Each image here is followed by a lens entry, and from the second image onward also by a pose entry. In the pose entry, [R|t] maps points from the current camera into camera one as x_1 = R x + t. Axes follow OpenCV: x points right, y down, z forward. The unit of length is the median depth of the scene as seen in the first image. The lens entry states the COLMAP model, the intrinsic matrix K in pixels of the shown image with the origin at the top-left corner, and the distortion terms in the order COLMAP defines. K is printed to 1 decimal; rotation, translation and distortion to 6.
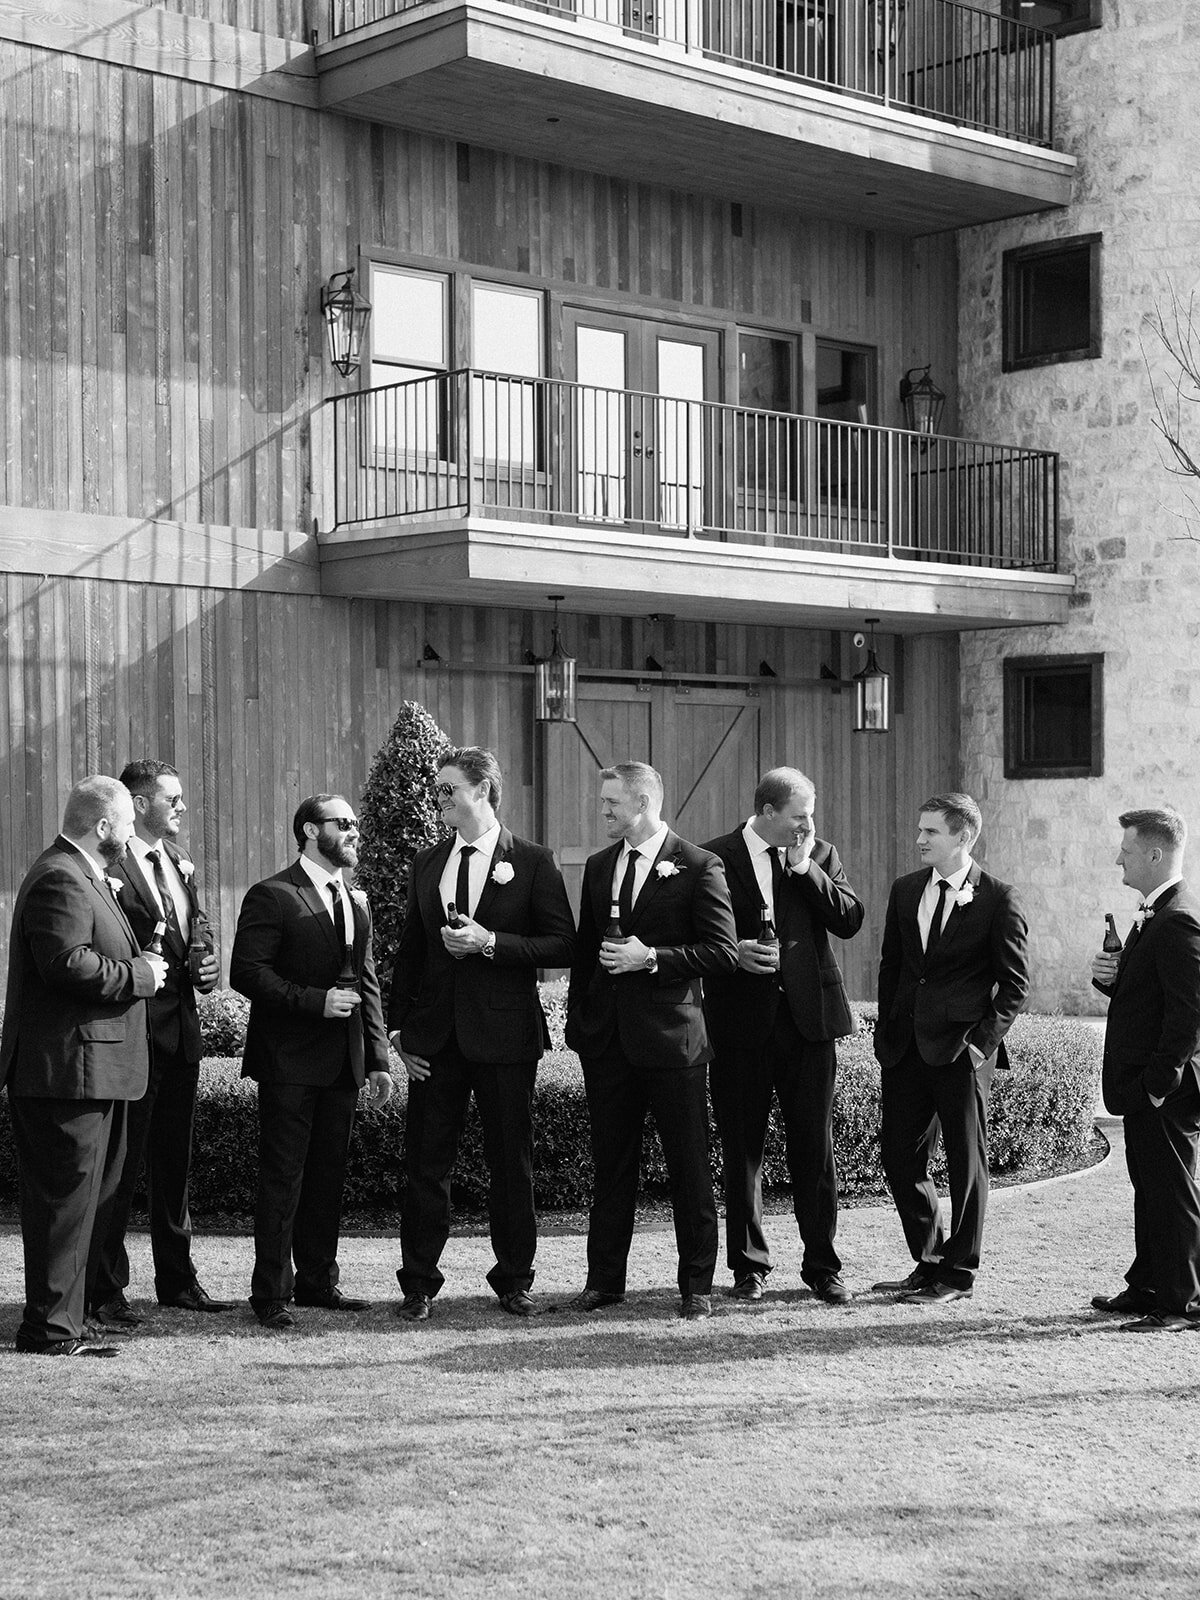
lens RADIAL K [[2569.6, 0, 600.0], [0, 2569.6, 800.0], [0, 0, 1]] dist [-0.002250, -0.060014]
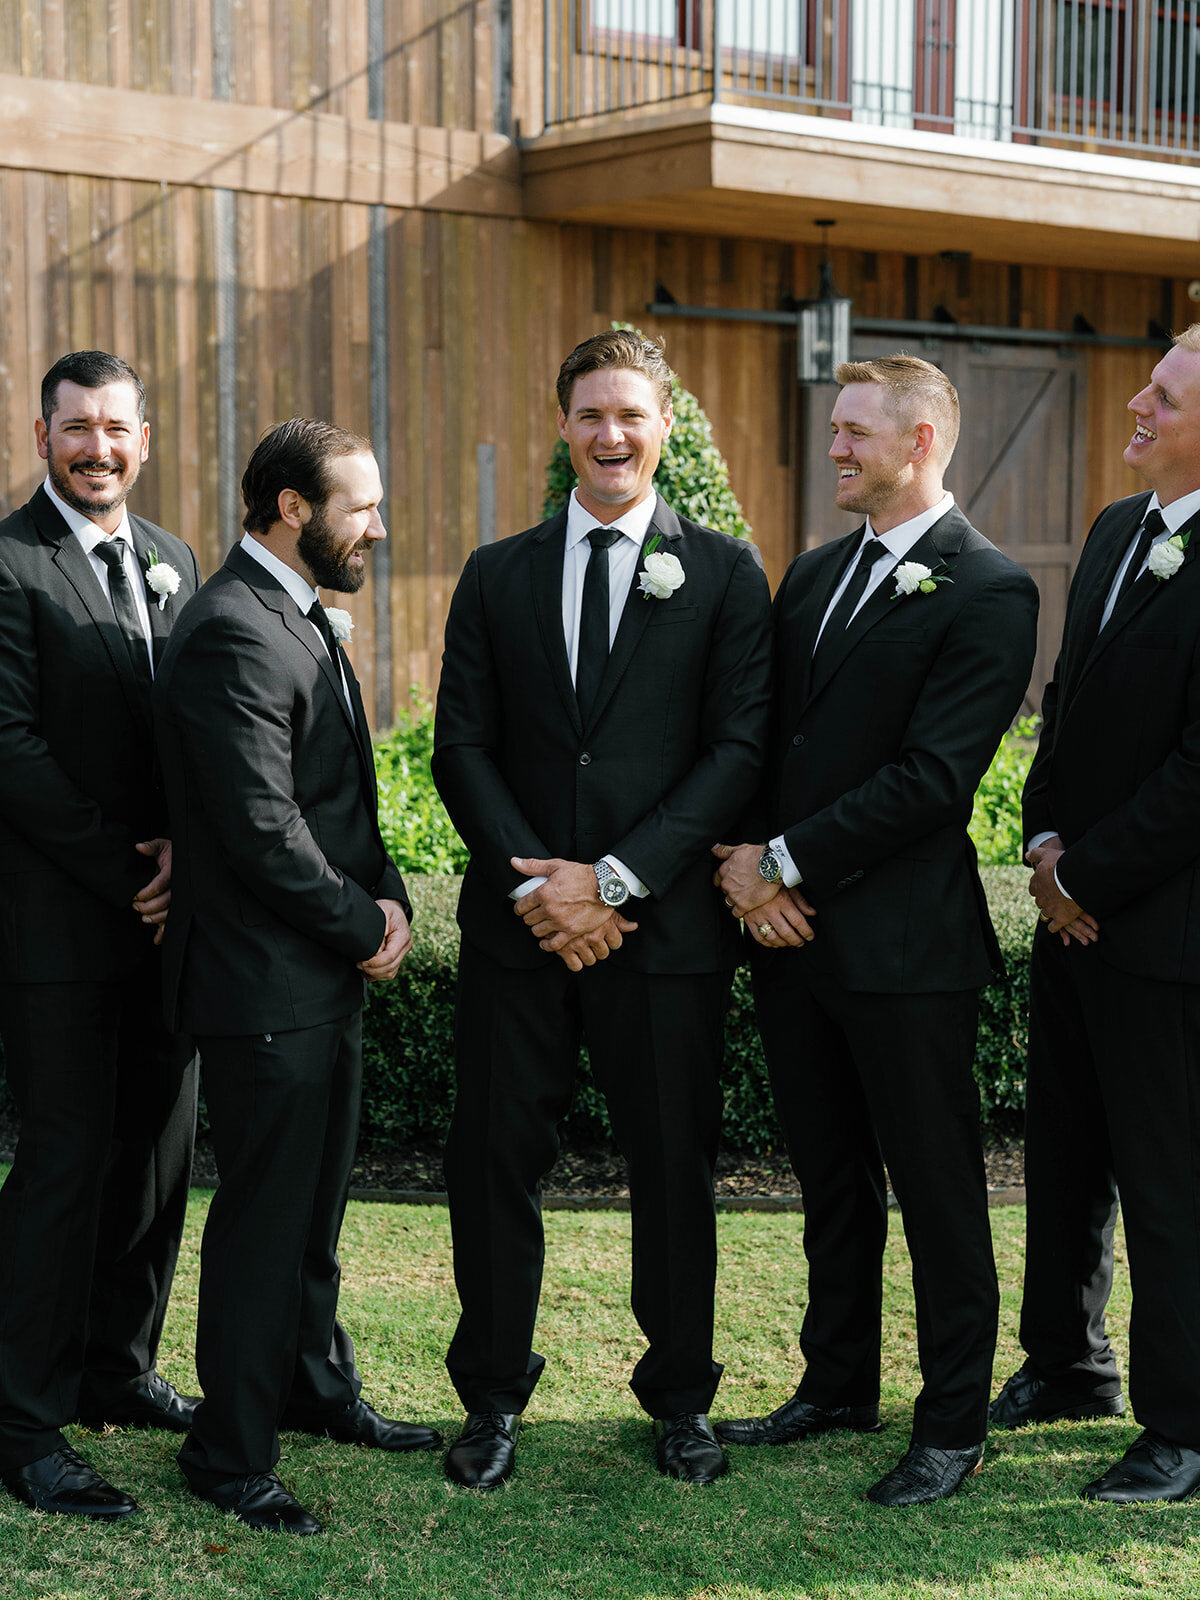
lens RADIAL K [[2300.0, 0, 600.0], [0, 2300.0, 800.0], [0, 0, 1]] dist [0.019254, -0.127982]
pose [[0.994578, 0.022114, -0.101618, -0.010437], [-0.008836, 0.991566, 0.129299, 0.005520], [0.103621, -0.127700, 0.986385, 0.289504]]
